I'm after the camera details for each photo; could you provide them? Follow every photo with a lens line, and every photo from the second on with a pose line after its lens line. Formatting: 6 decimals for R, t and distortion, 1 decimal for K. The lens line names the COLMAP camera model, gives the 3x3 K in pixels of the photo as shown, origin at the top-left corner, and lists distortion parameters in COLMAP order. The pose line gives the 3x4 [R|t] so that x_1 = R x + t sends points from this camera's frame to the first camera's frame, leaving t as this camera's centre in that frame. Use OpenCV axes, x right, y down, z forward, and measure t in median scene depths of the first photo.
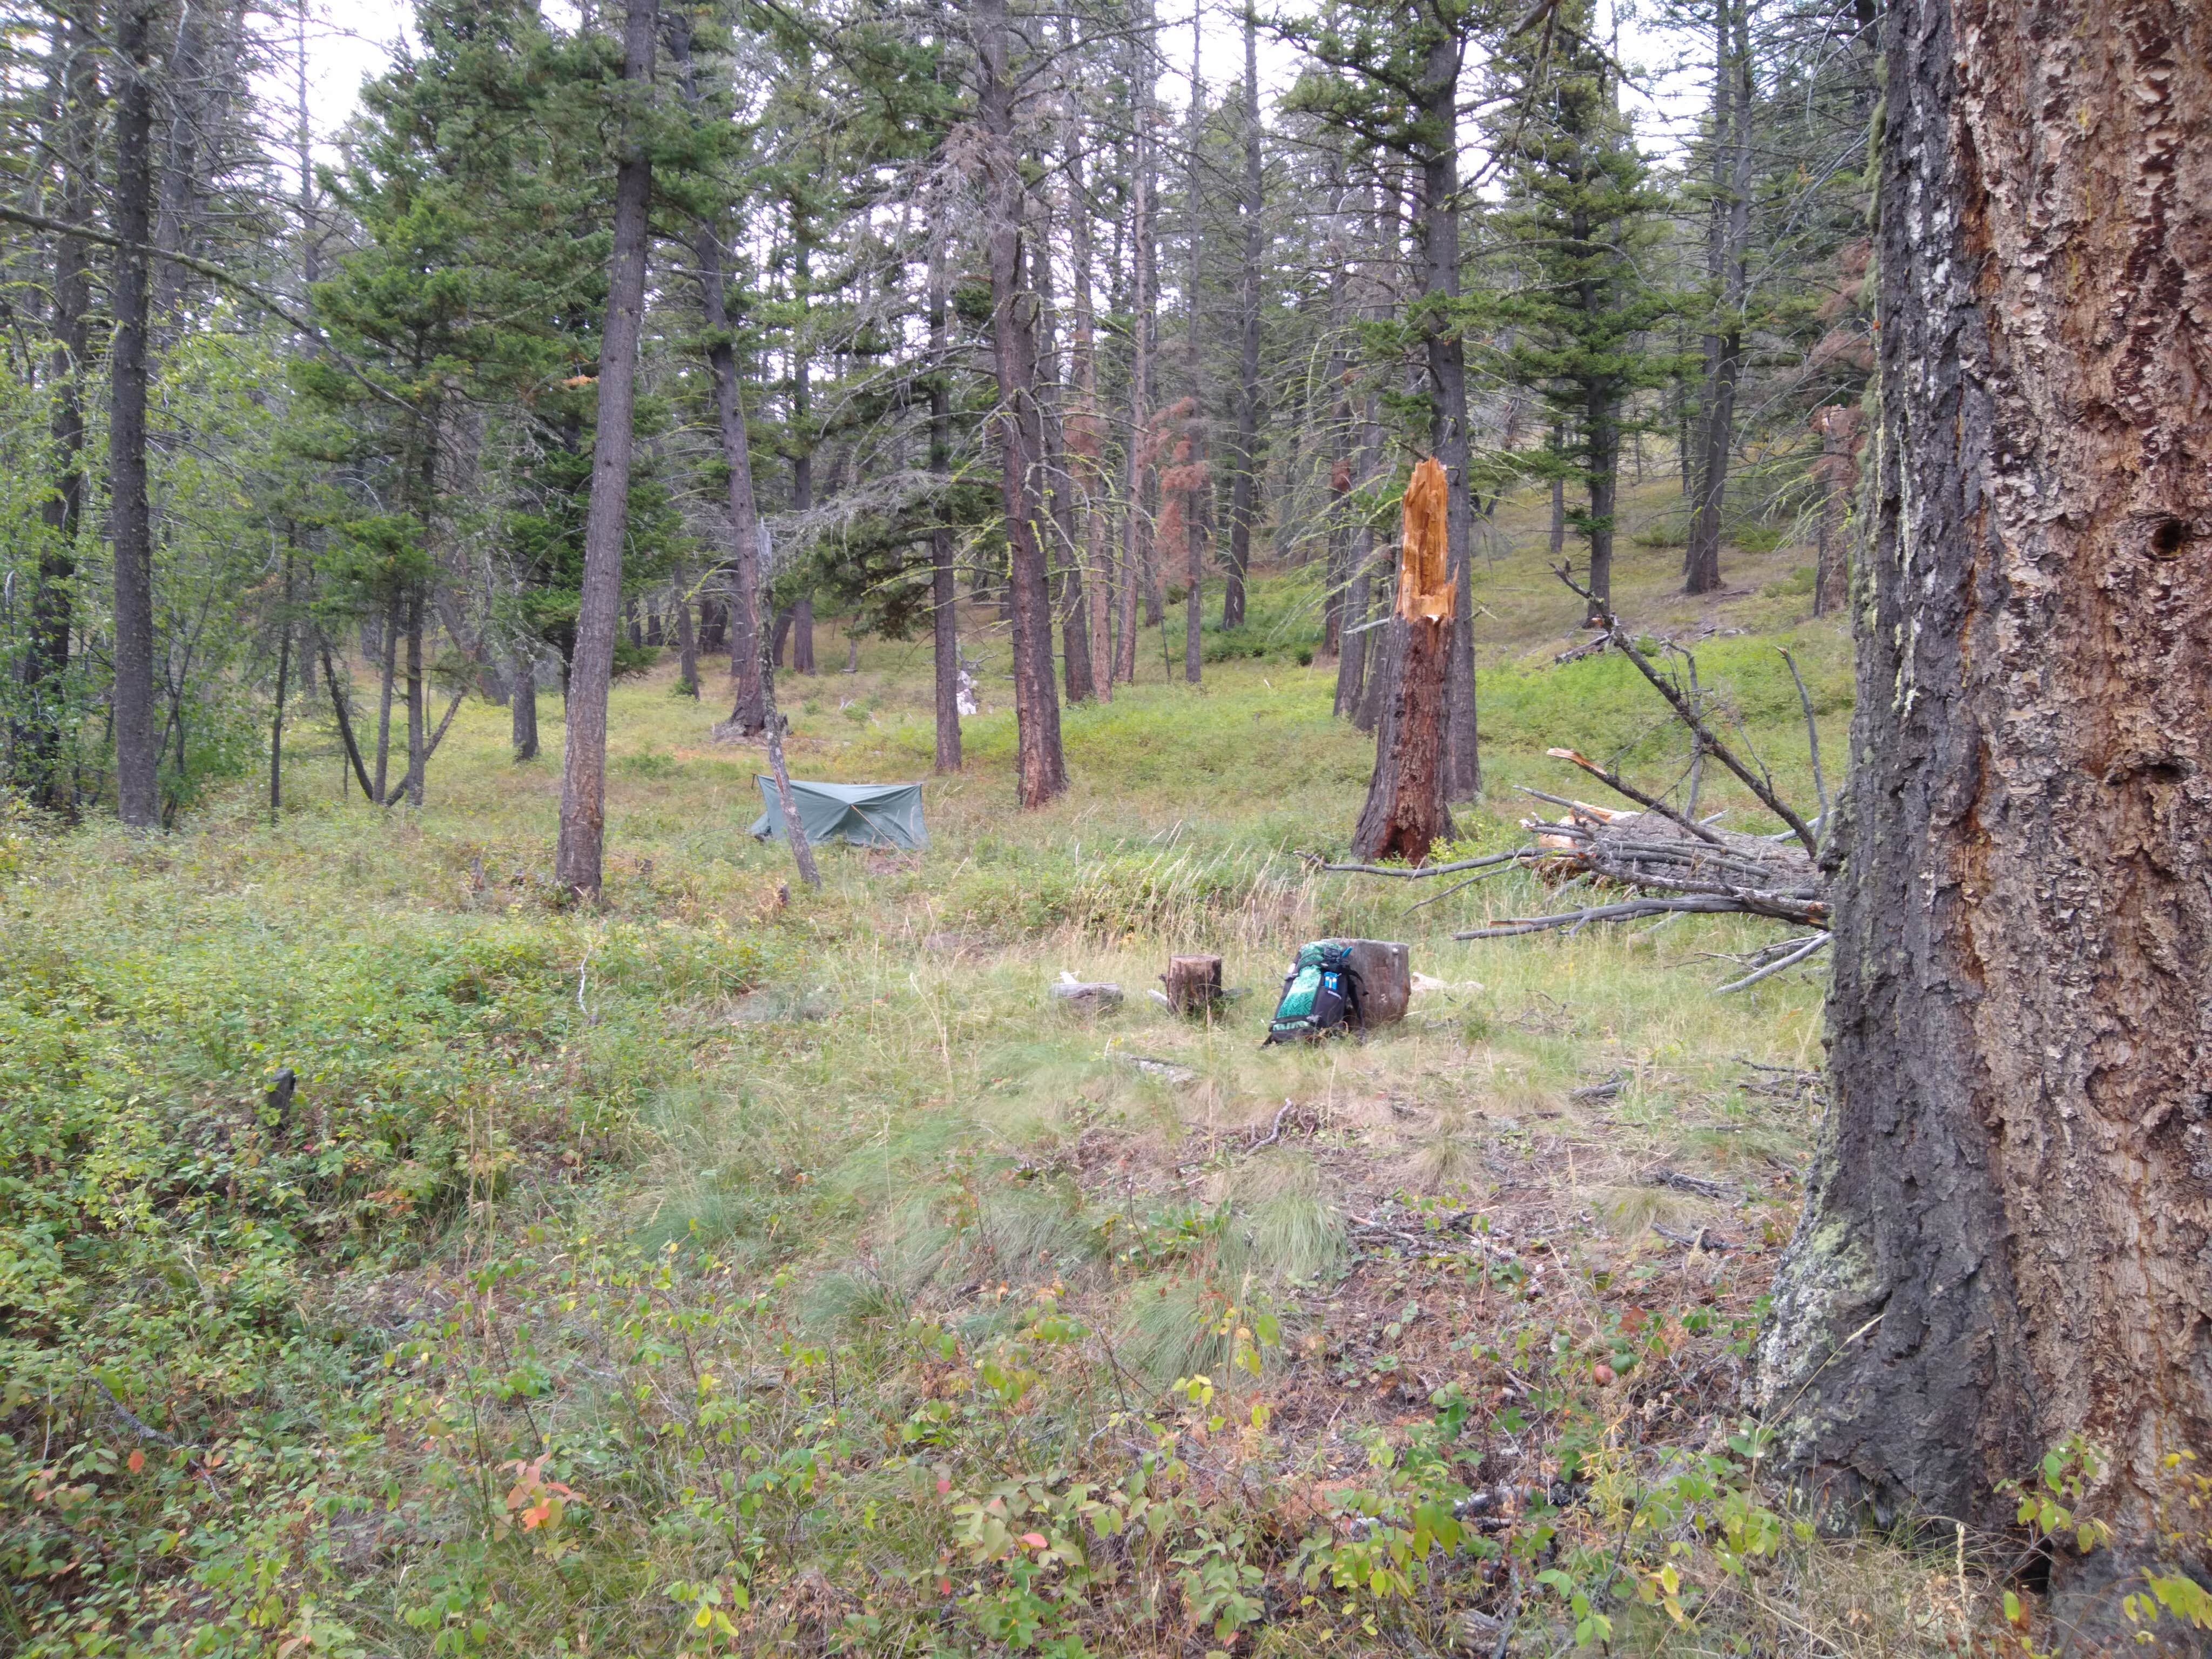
lens RADIAL K [[1675.5, 0, 1104.6], [0, 1675.5, 826.2], [0, 0, 1]] dist [-0.014271, 0.003391]
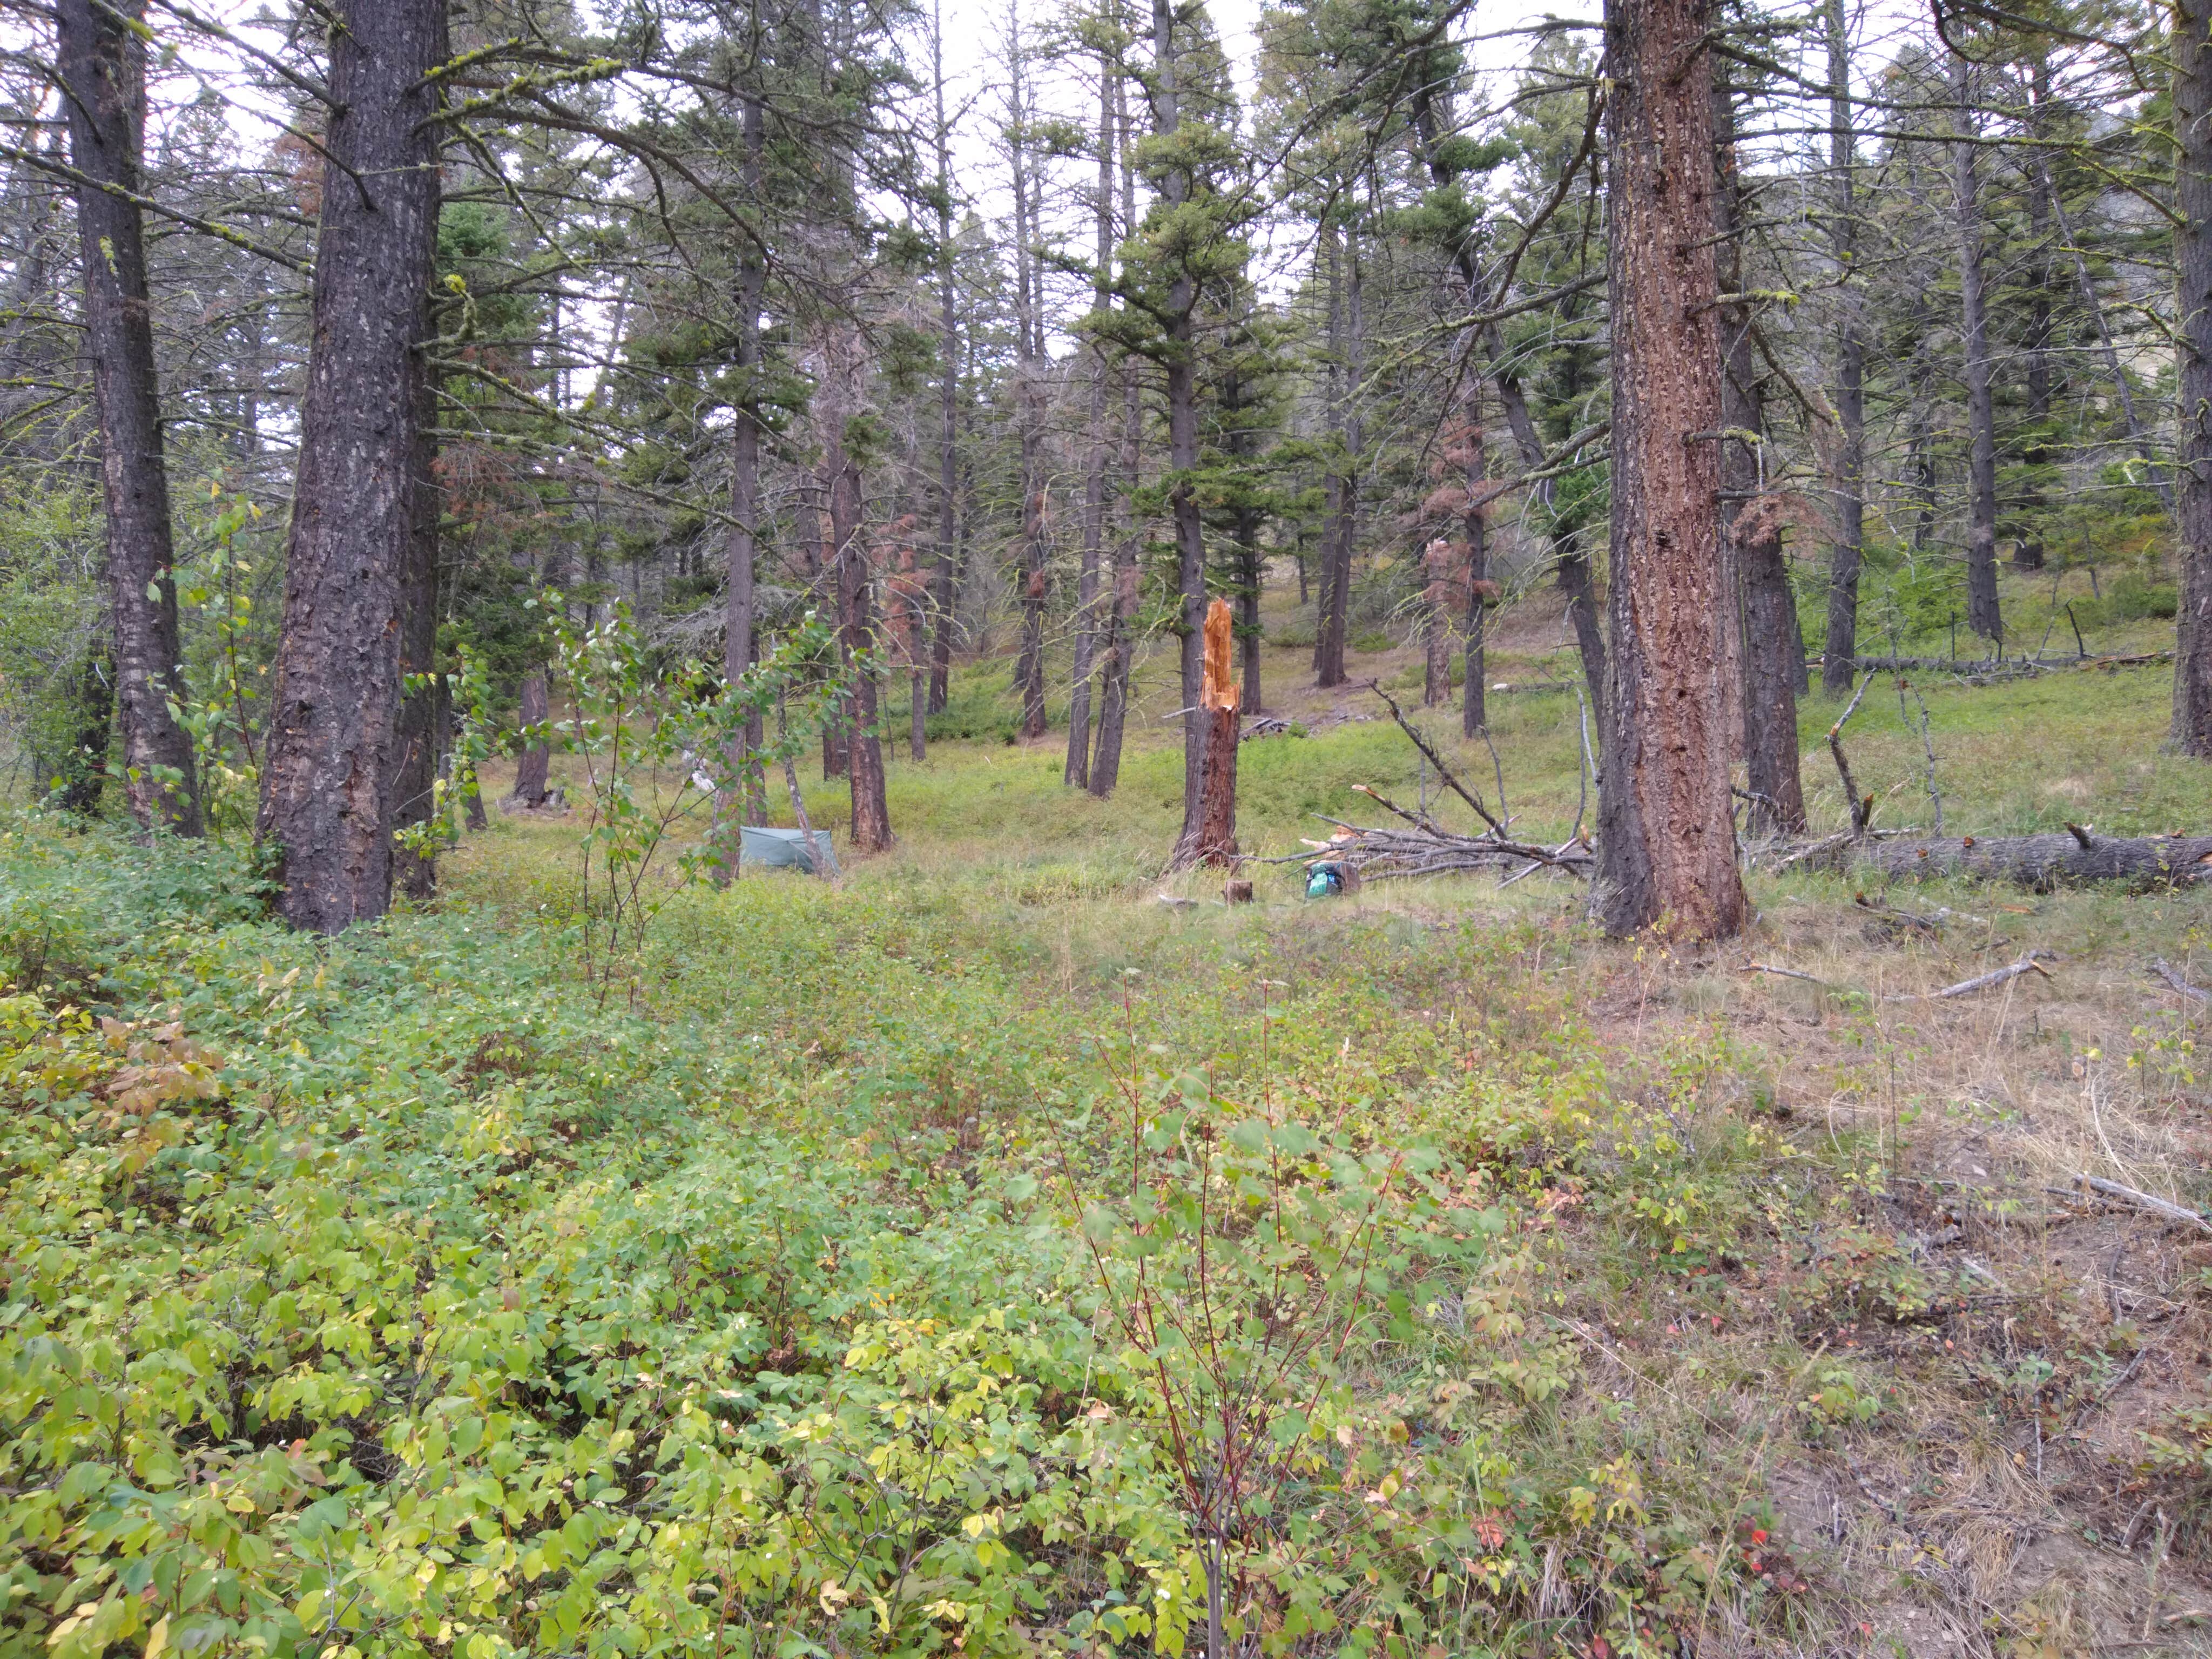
lens RADIAL K [[1675.5, 0, 1107.2], [0, 1675.5, 829.3], [0, 0, 1]] dist [-0.014271, 0.003391]
pose [[0.971904, -0.010255, 0.235153, -0.177986], [0.021635, 0.998713, -0.045866, 0.033250], [-0.234380, 0.049665, 0.970876, -0.276645]]
